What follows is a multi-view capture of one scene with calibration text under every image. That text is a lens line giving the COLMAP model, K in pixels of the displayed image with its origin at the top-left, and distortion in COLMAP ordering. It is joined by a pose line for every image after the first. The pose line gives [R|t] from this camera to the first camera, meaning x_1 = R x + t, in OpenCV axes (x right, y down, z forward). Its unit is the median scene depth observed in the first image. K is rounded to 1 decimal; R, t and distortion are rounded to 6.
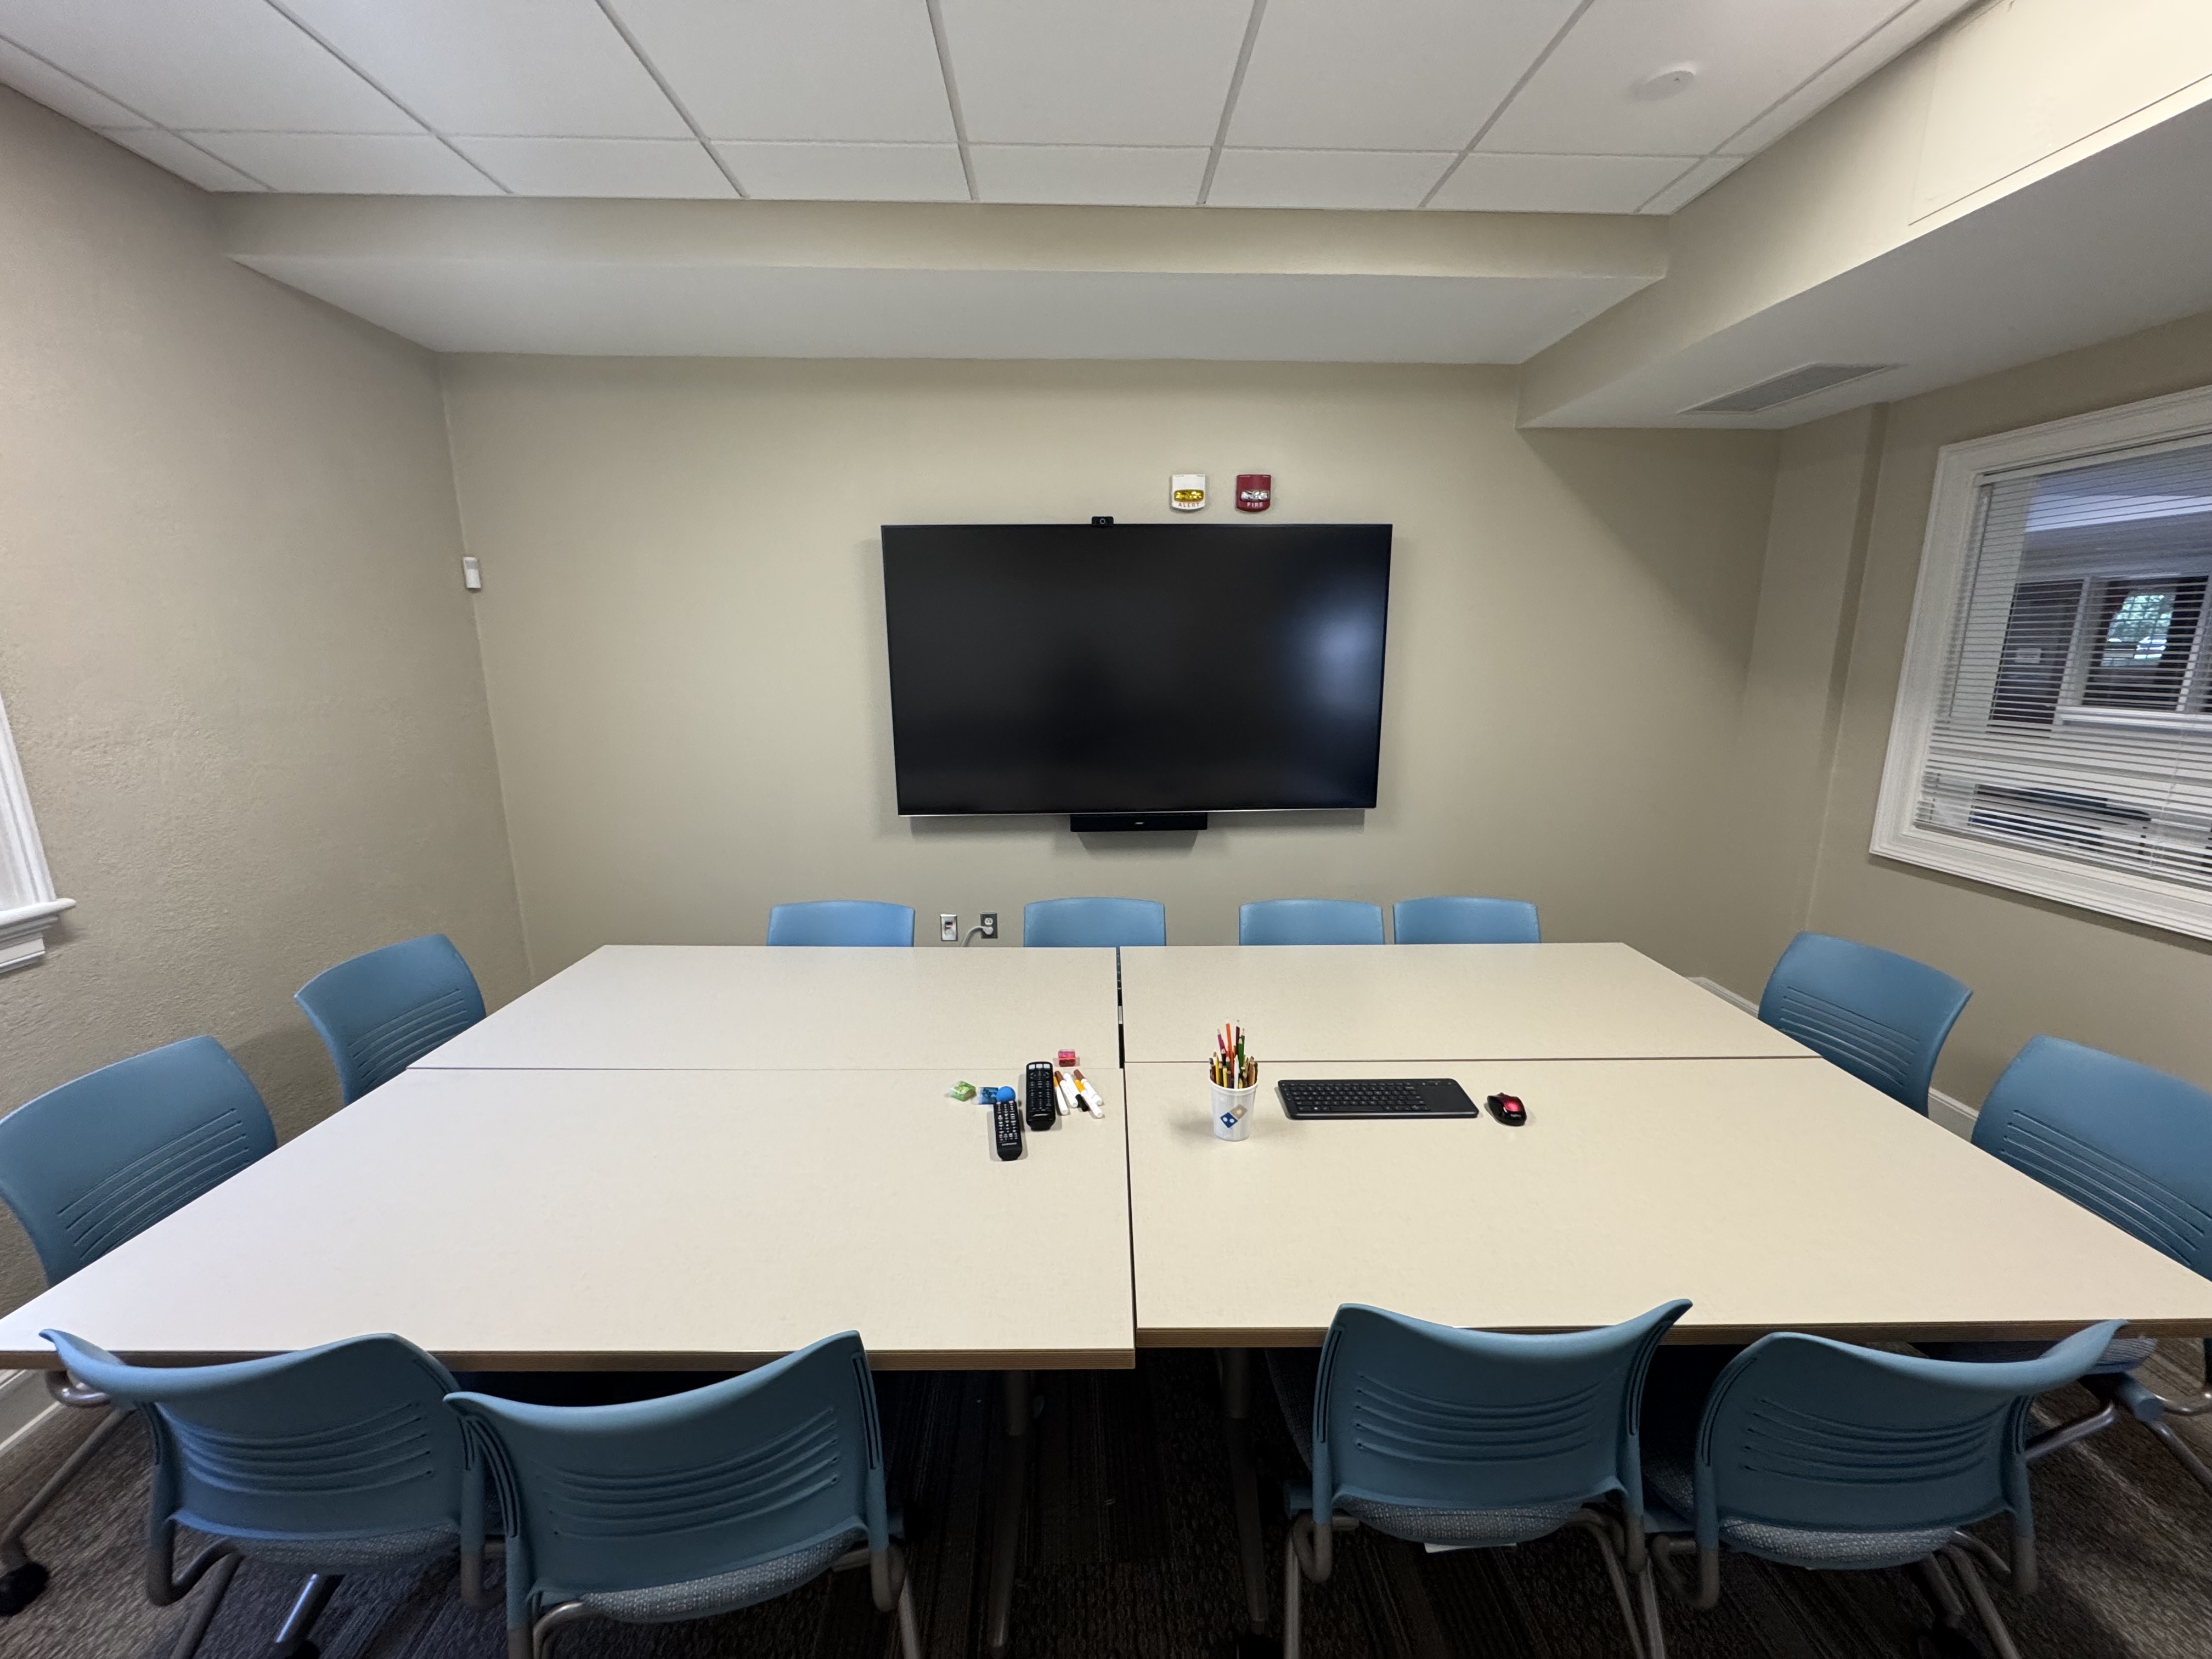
lens RADIAL K [[881.6, 0, 1106.0], [0, 881.6, 829.5], [0, 0, 1]] dist [-0.001577, -0.000298]
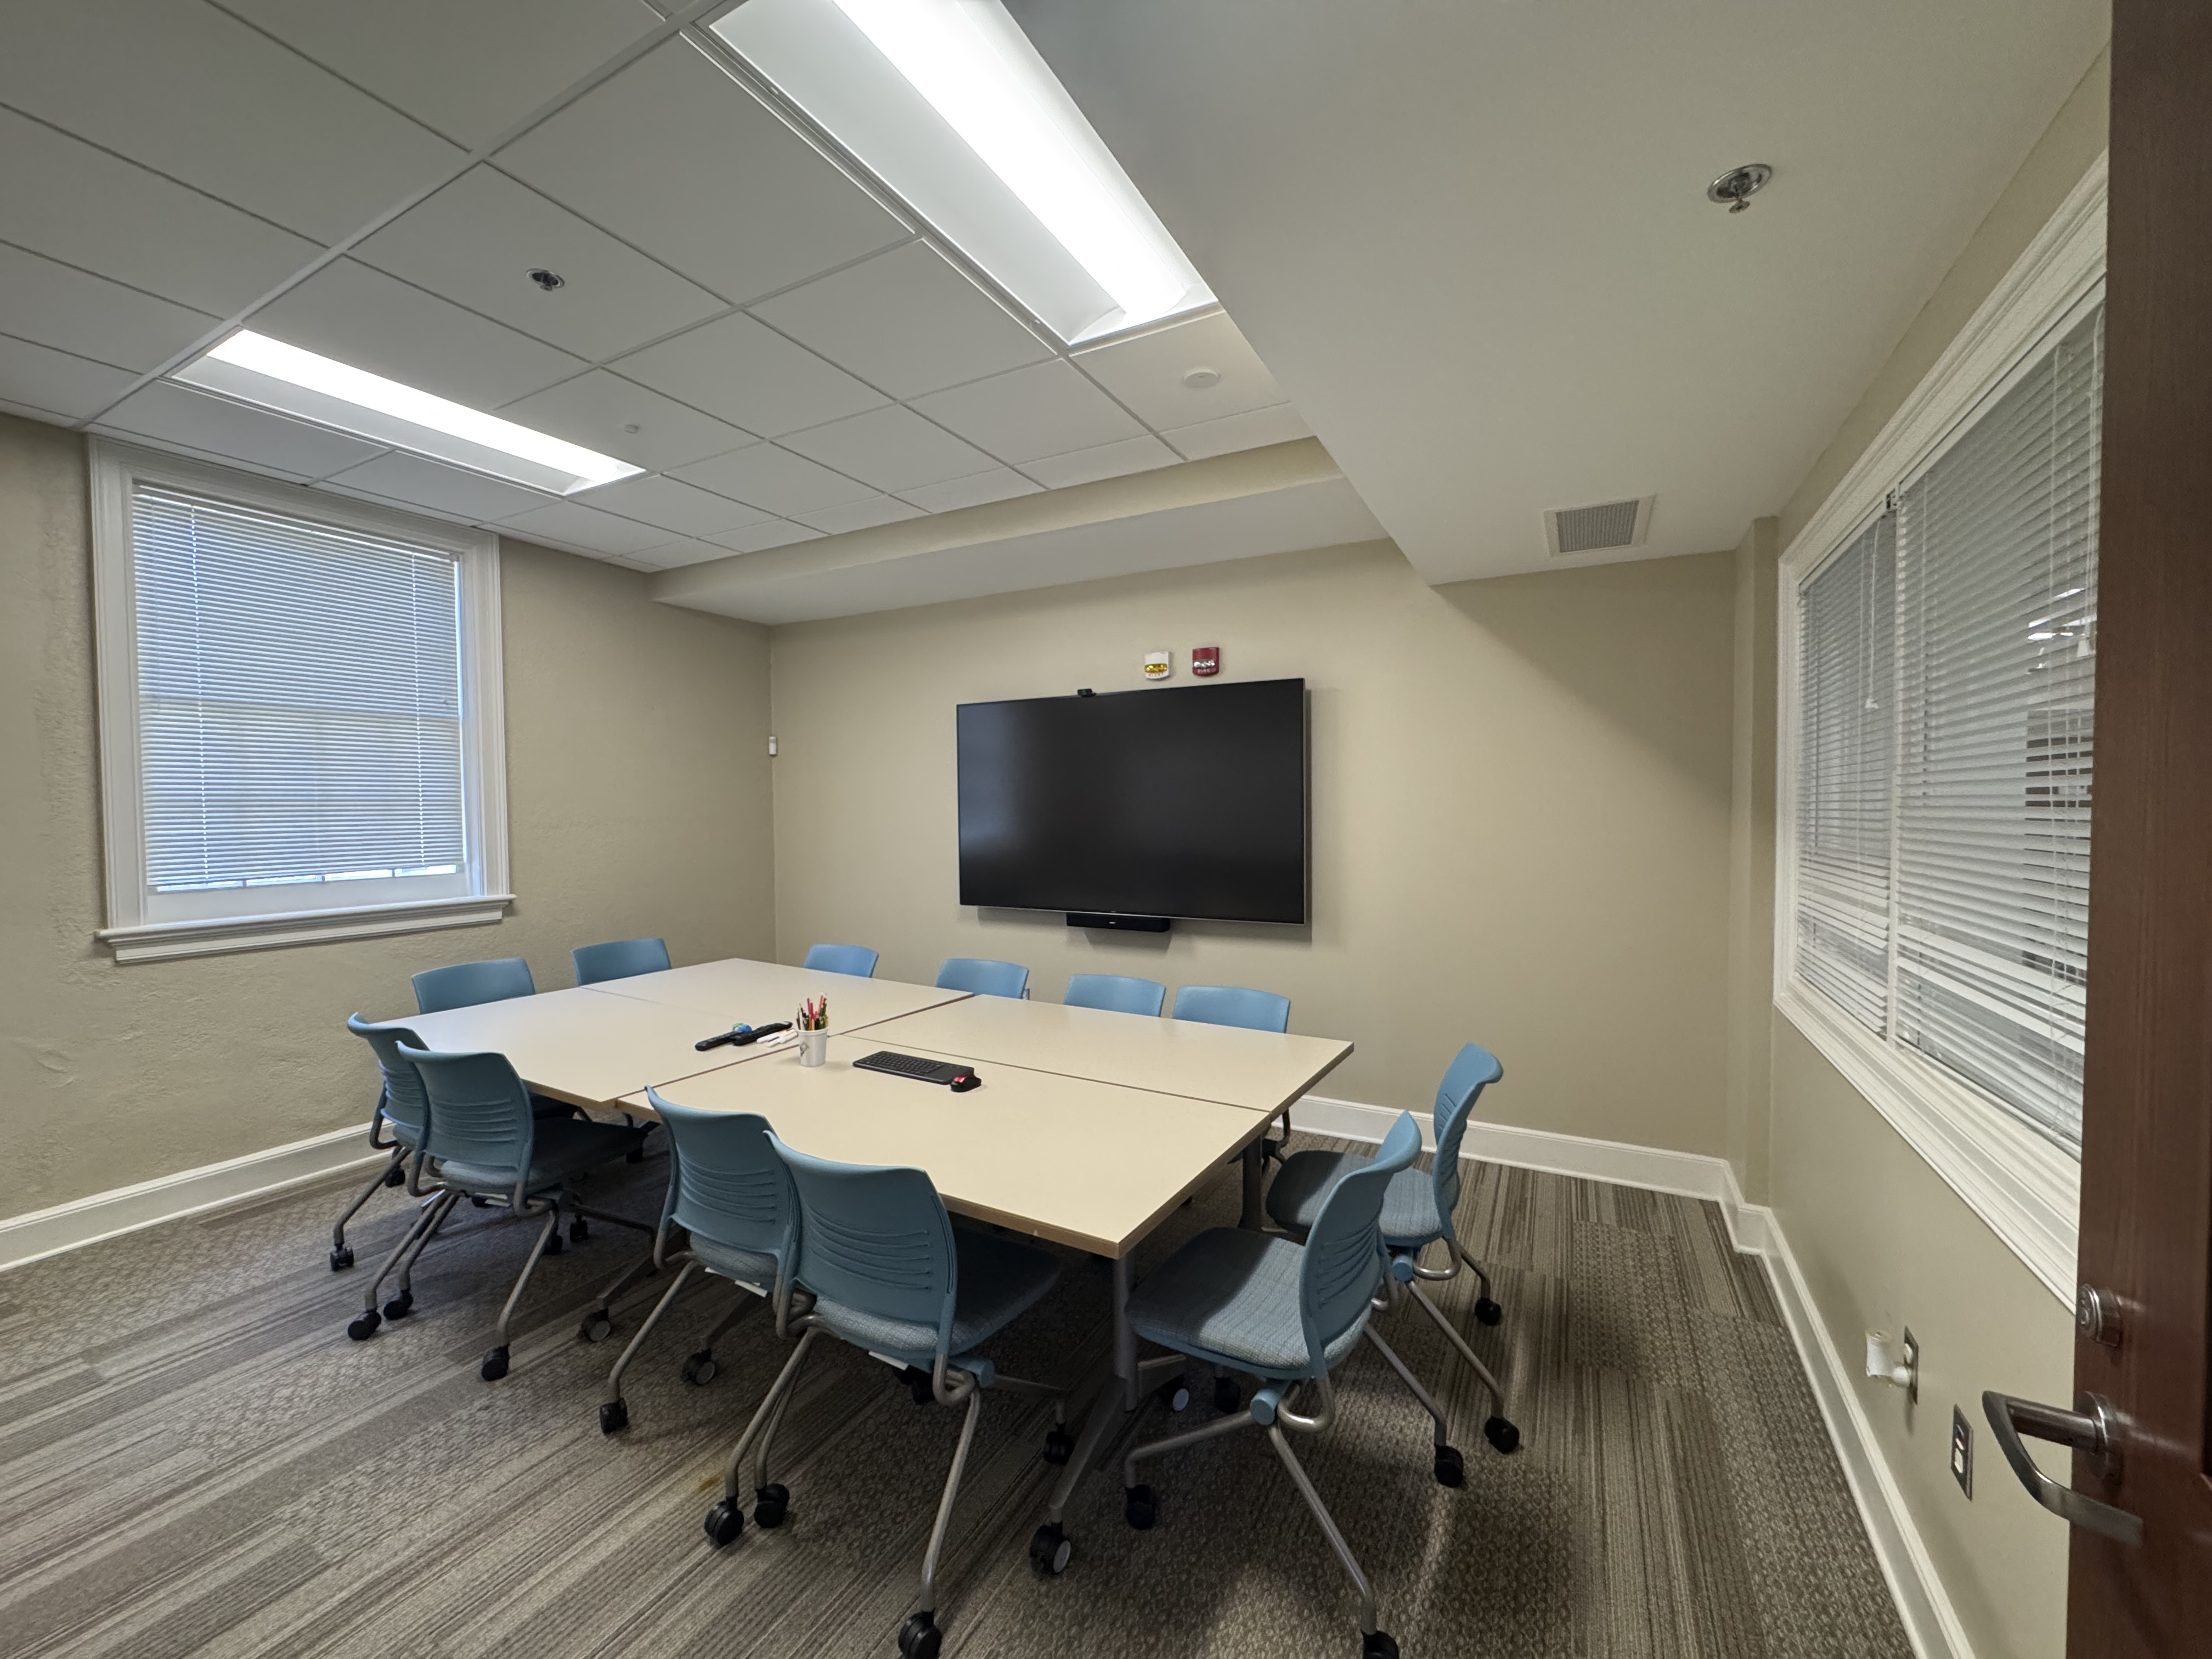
lens RADIAL K [[881.6, 0, 1106.0], [0, 881.6, 829.5], [0, 0, 1]] dist [-0.001577, -0.000298]
pose [[0.857448, 0.013917, -0.514382, 0.693013], [-0.105919, 0.983001, -0.149966, 0.052969], [0.503551, 0.183071, 0.844347, -0.080058]]
